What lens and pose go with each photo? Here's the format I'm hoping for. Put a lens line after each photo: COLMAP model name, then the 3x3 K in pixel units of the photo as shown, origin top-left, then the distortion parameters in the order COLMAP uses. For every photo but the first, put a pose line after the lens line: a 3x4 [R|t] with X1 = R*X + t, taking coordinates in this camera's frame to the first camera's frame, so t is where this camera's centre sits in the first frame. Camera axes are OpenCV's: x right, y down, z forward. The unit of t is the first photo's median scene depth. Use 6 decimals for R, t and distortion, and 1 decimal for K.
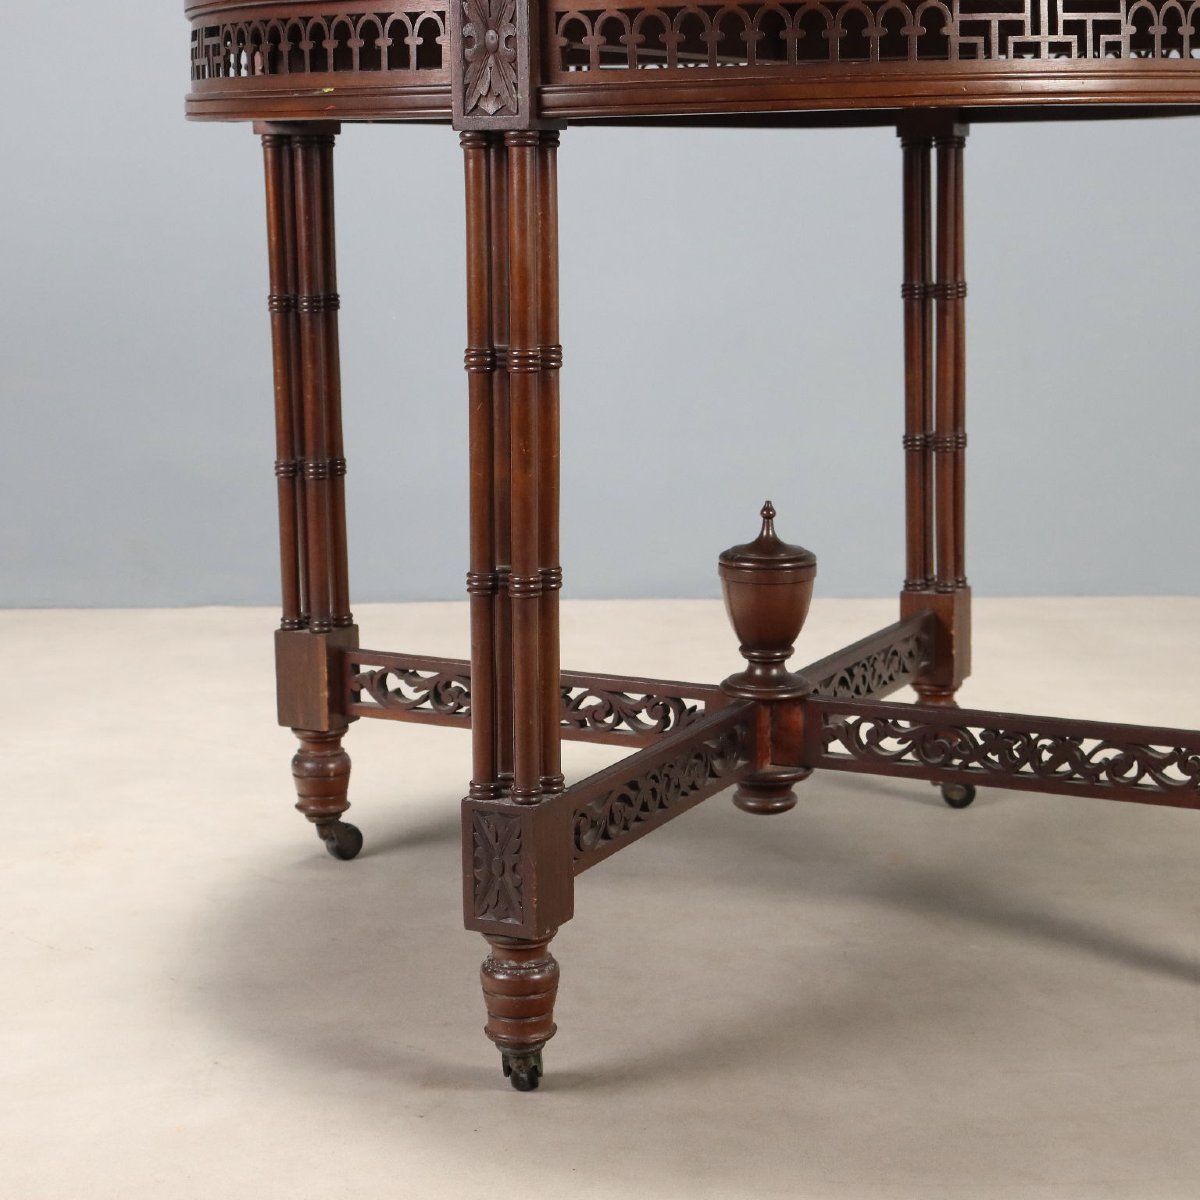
lens RADIAL K [[2416.4, 0, 600.0], [0, 2416.4, 600.0], [0, 0, 1]] dist [-0.013960, 0.282218]
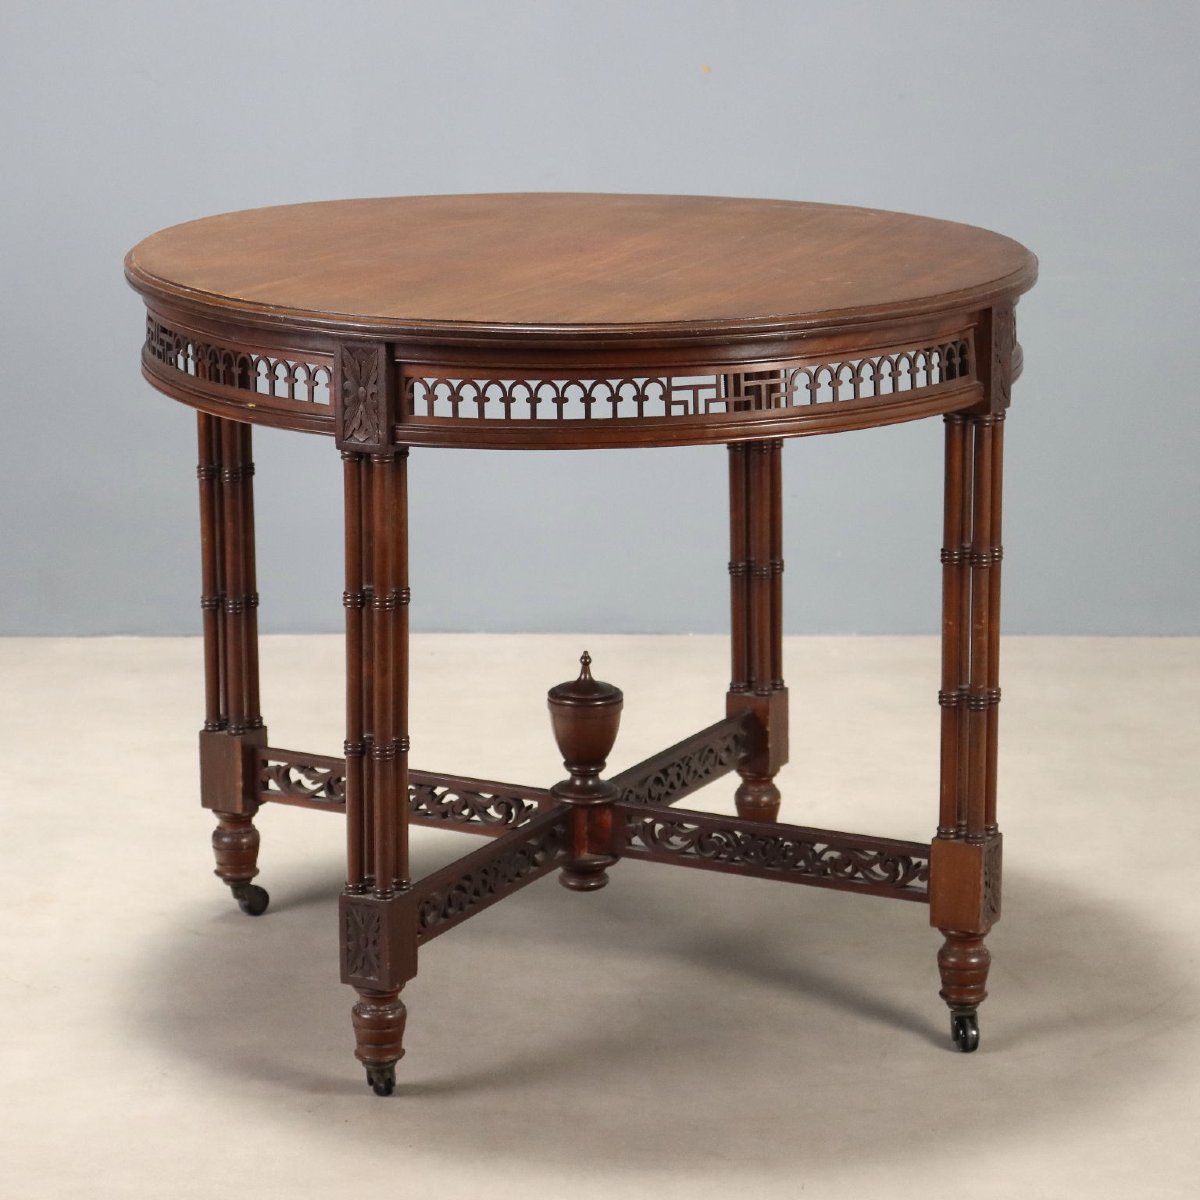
lens RADIAL K [[4120.2, 0, 600.0], [0, 4120.2, 600.0], [0, 0, 1]] dist [0.163880, -1.837324]
pose [[0.999781, 0.013950, -0.015568, 0.110148], [-0.012988, 0.998100, 0.060226, -0.199334], [0.016379, -0.060011, 0.998063, -1.186991]]
